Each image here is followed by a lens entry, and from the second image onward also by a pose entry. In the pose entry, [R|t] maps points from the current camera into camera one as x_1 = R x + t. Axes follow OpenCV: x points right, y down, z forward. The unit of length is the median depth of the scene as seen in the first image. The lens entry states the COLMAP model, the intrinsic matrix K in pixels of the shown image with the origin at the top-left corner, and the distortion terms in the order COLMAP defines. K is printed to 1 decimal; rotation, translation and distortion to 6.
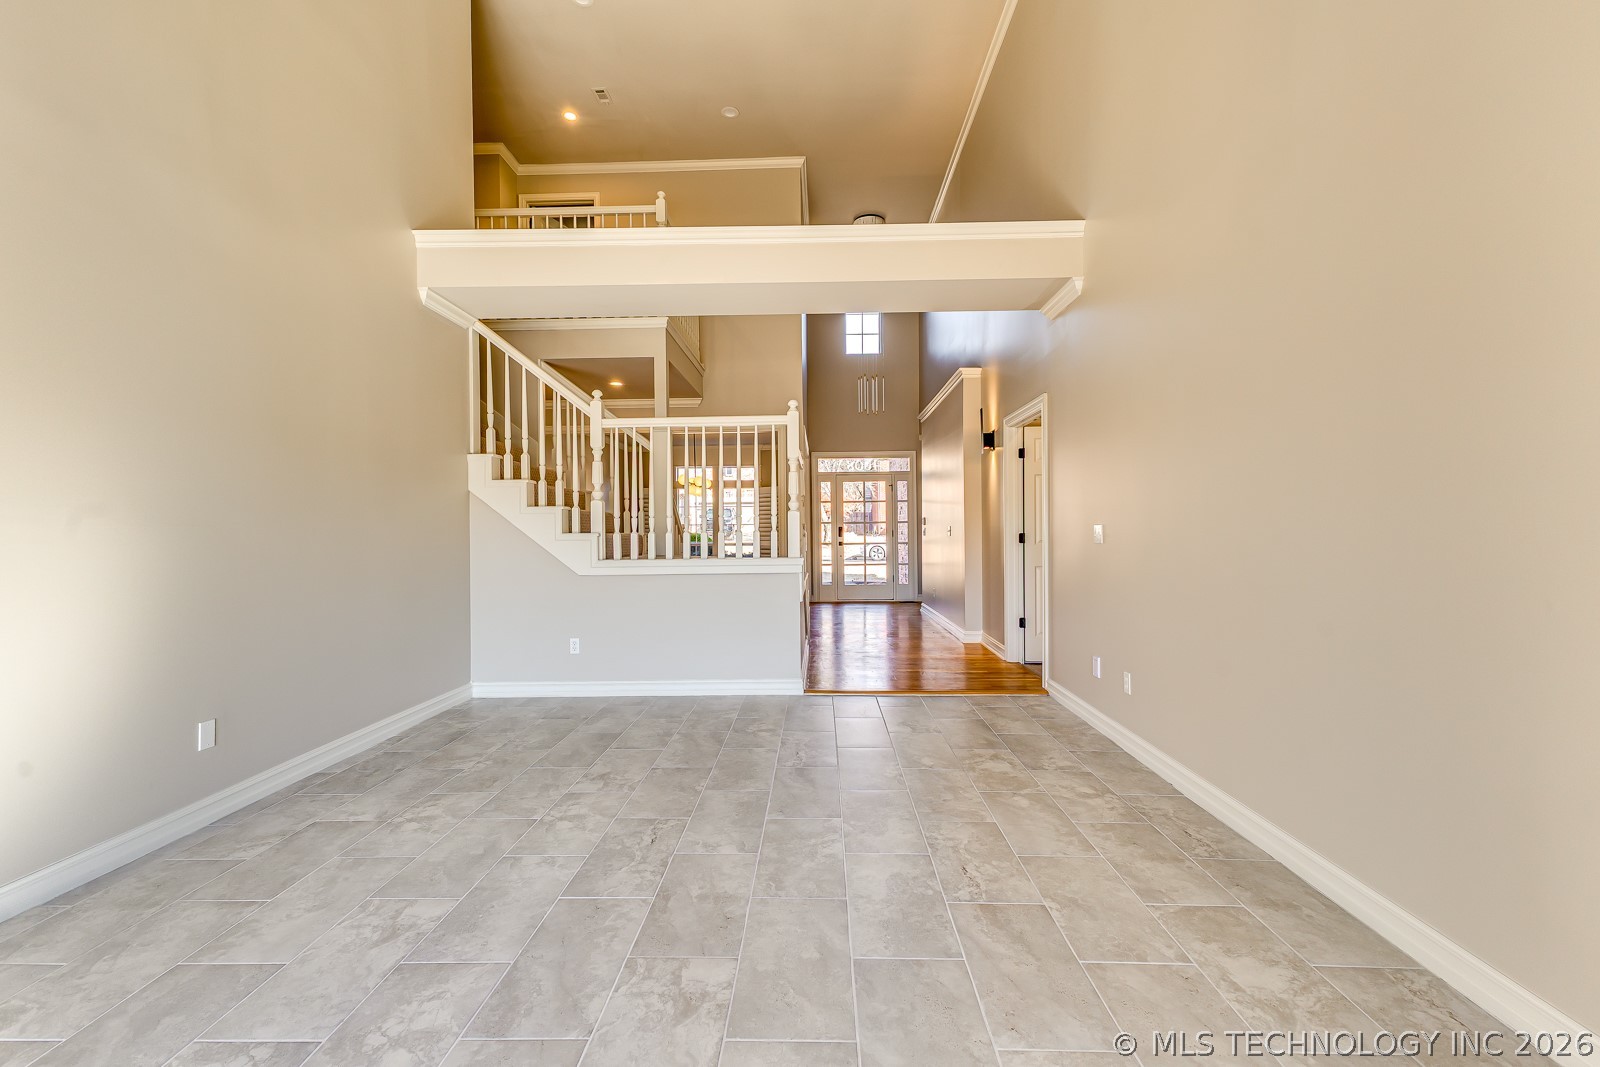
lens RADIAL K [[693.0, 0, 807.1], [0, 693.0, 538.1], [0, 0, 1]] dist [0.010378, -0.000111]
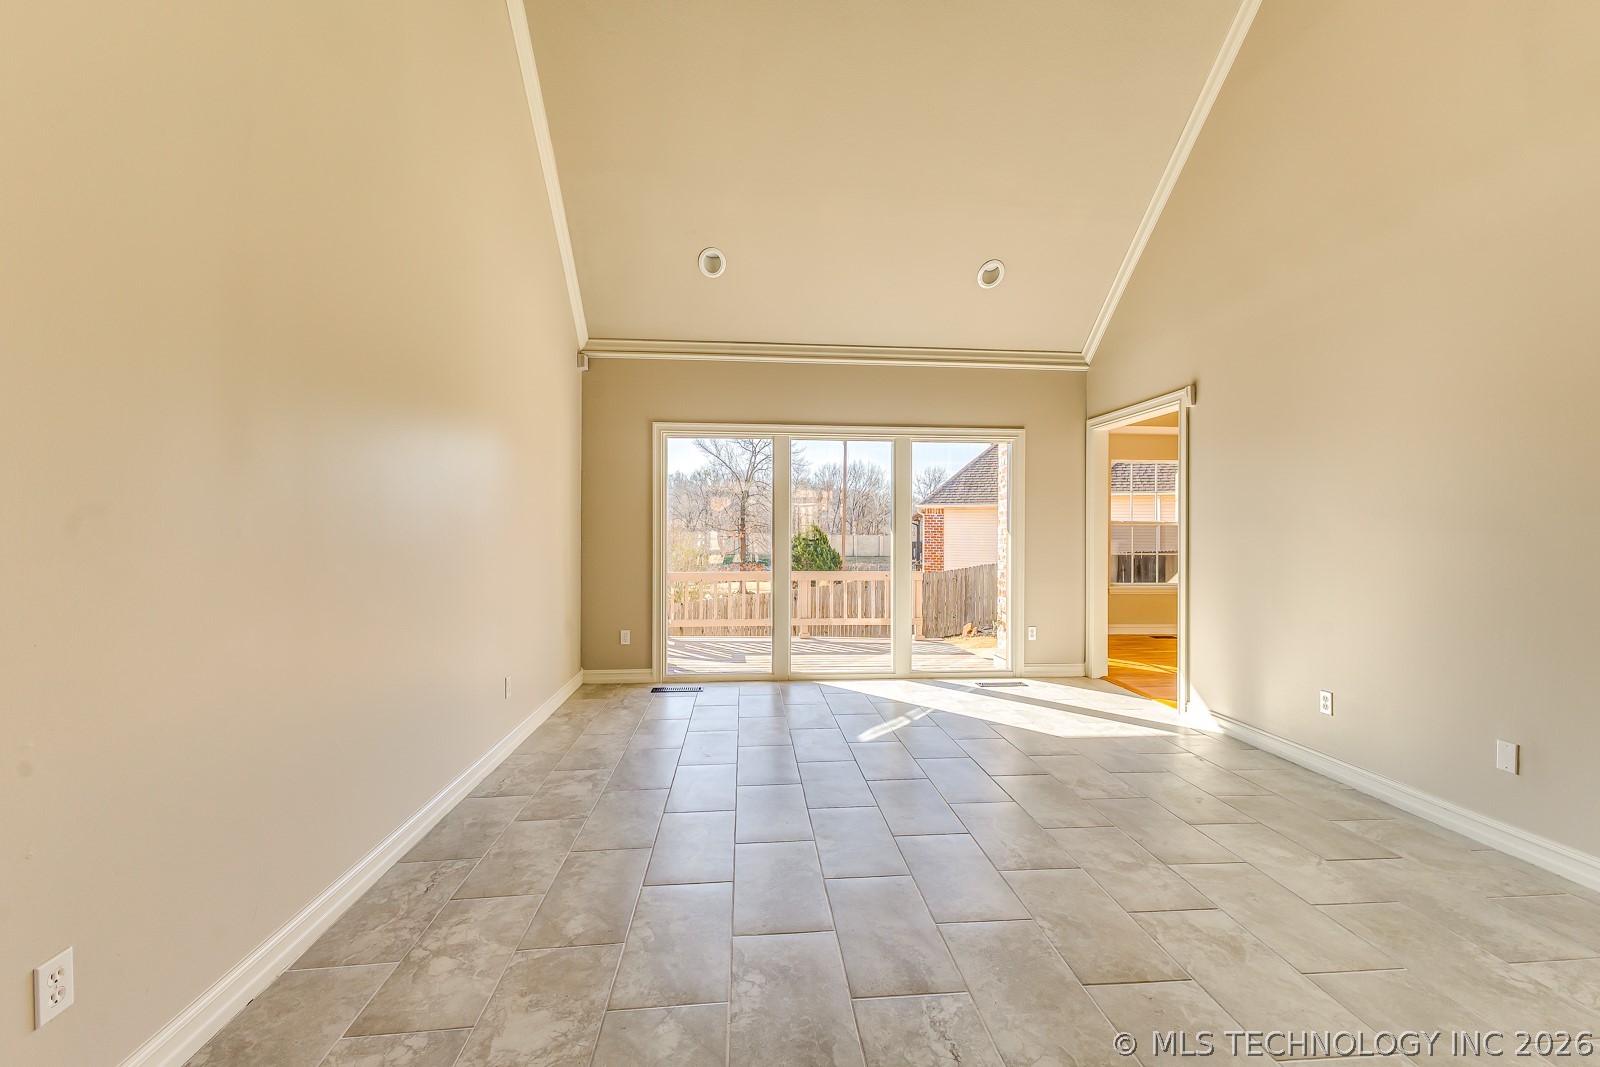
lens RADIAL K [[693.0, 0, 803.6], [0, 693.0, 536.1], [0, 0, 1]] dist [0.010378, -0.000111]
pose [[-0.994559, 0.006434, -0.103975, 0.159384], [0.004408, 0.999796, 0.019709, -0.031313], [0.104081, 0.019144, -0.994385, 1.826705]]
